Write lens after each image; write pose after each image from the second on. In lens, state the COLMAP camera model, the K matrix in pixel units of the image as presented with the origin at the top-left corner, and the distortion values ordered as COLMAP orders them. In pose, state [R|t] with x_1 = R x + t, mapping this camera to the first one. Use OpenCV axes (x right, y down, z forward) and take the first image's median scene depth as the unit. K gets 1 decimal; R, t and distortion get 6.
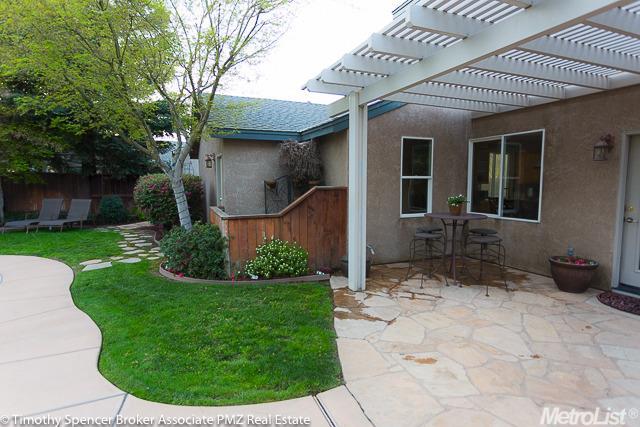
lens RADIAL K [[344.6, 0, 311.2], [0, 344.6, 210.6], [0, 0, 1]] dist [0.006454, 0.001242]
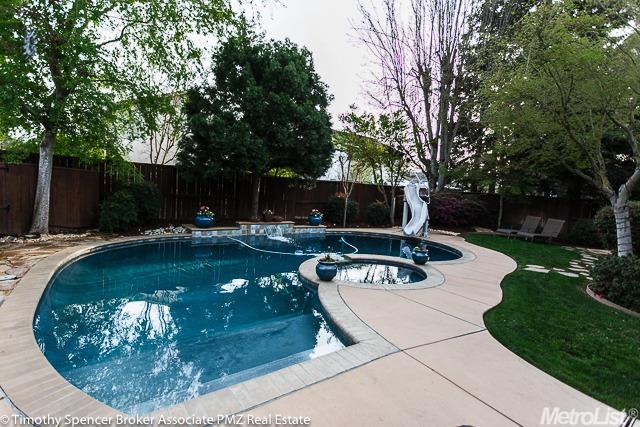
lens RADIAL K [[301.7, 0, 319.9], [0, 301.7, 223.0], [0, 0, 1]] dist [0.002388, 0.000667]
pose [[0.249704, 0.127770, -0.959855, 0.301522], [-0.150437, 0.984340, 0.091894, 0.014521], [0.956565, 0.121451, 0.265015, -0.096991]]
